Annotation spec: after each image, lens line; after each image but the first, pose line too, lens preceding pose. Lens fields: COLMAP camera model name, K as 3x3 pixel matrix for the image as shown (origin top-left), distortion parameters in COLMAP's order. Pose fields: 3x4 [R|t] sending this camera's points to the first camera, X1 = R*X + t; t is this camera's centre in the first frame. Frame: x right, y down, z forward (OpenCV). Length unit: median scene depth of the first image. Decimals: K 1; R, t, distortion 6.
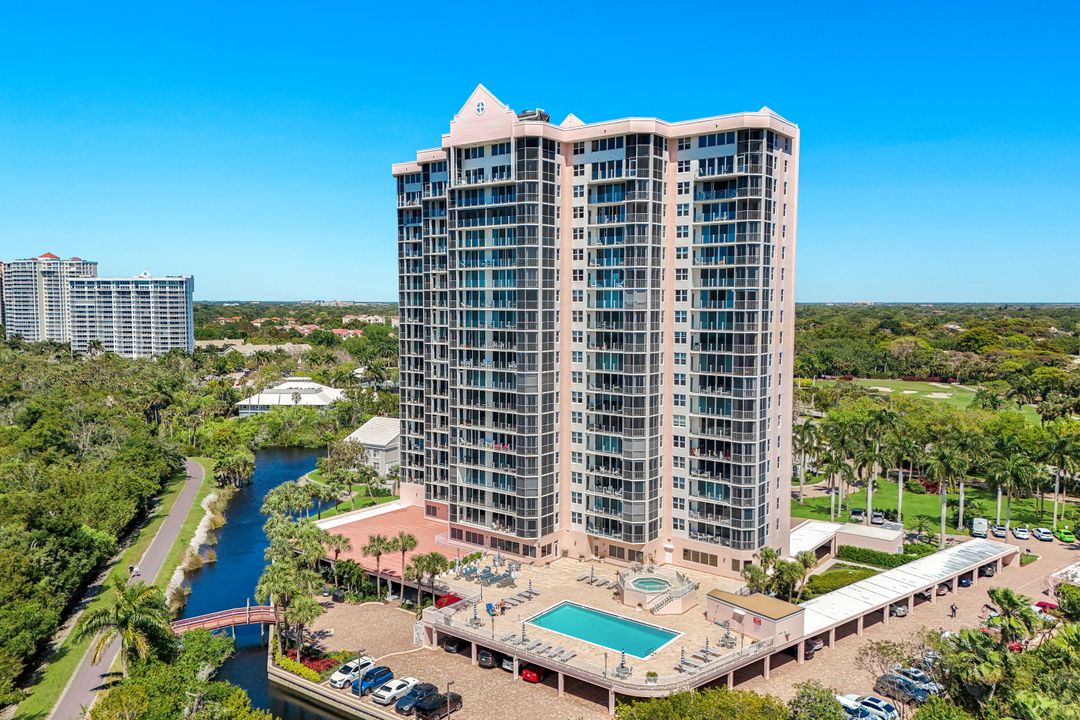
lens RADIAL K [[842.8, 0, 542.0], [0, 842.8, 353.4], [0, 0, 1]] dist [0.073511, -0.037406]
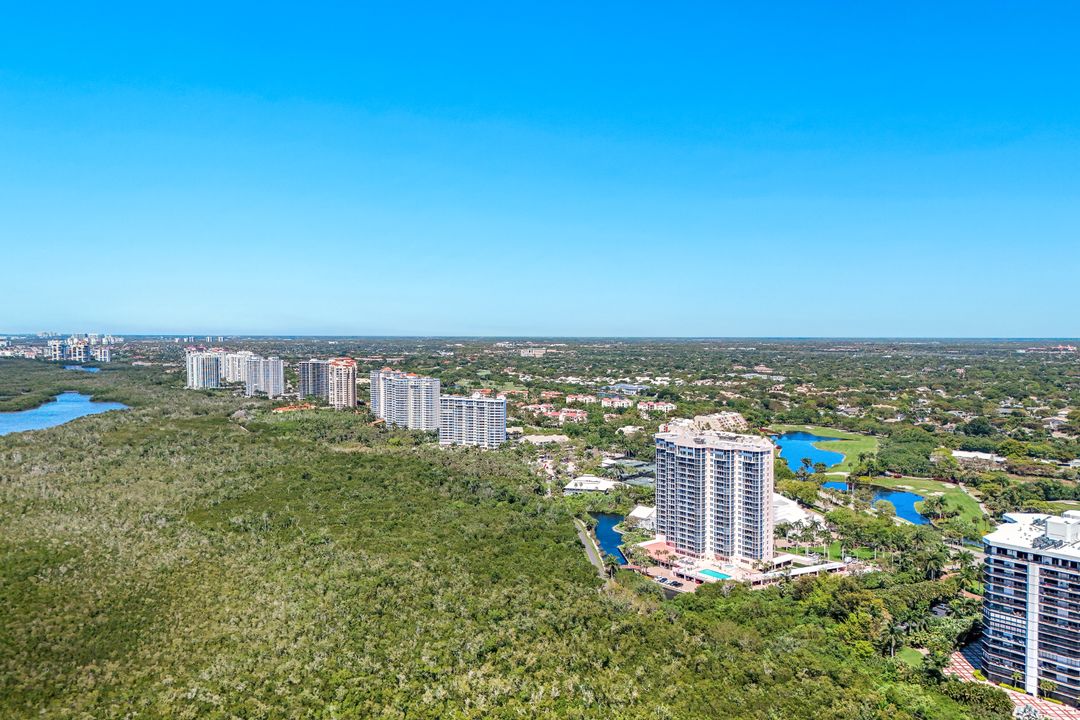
lens RADIAL K [[842.8, 0, 520.7], [0, 842.8, 354.8], [0, 0, 1]] dist [0.073511, -0.037406]
pose [[0.973683, 0.006299, -0.227819, 0.070759], [-0.012858, 0.999544, -0.027315, -0.545499], [0.227543, 0.029525, 0.973320, -2.850086]]
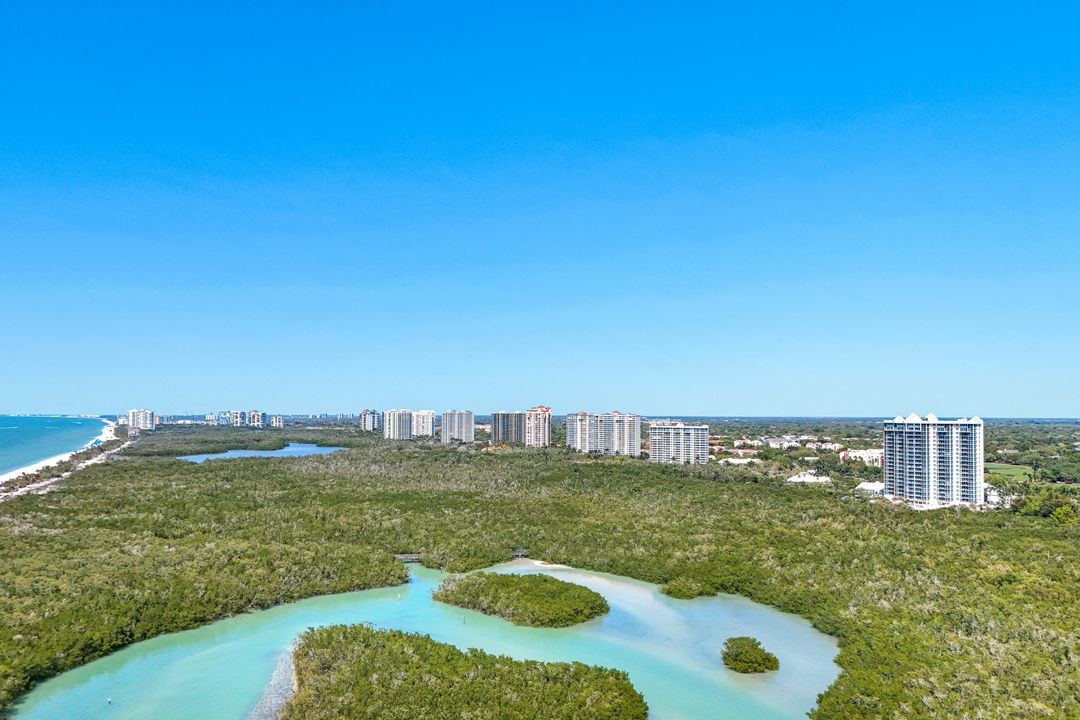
lens RADIAL K [[842.8, 0, 524.5], [0, 842.8, 397.8], [0, 0, 1]] dist [0.073511, -0.037406]
pose [[0.944572, -0.004555, -0.328274, -0.603097], [-0.021702, 0.996850, -0.076278, 0.046709], [0.327587, 0.079174, 0.941498, -4.740116]]
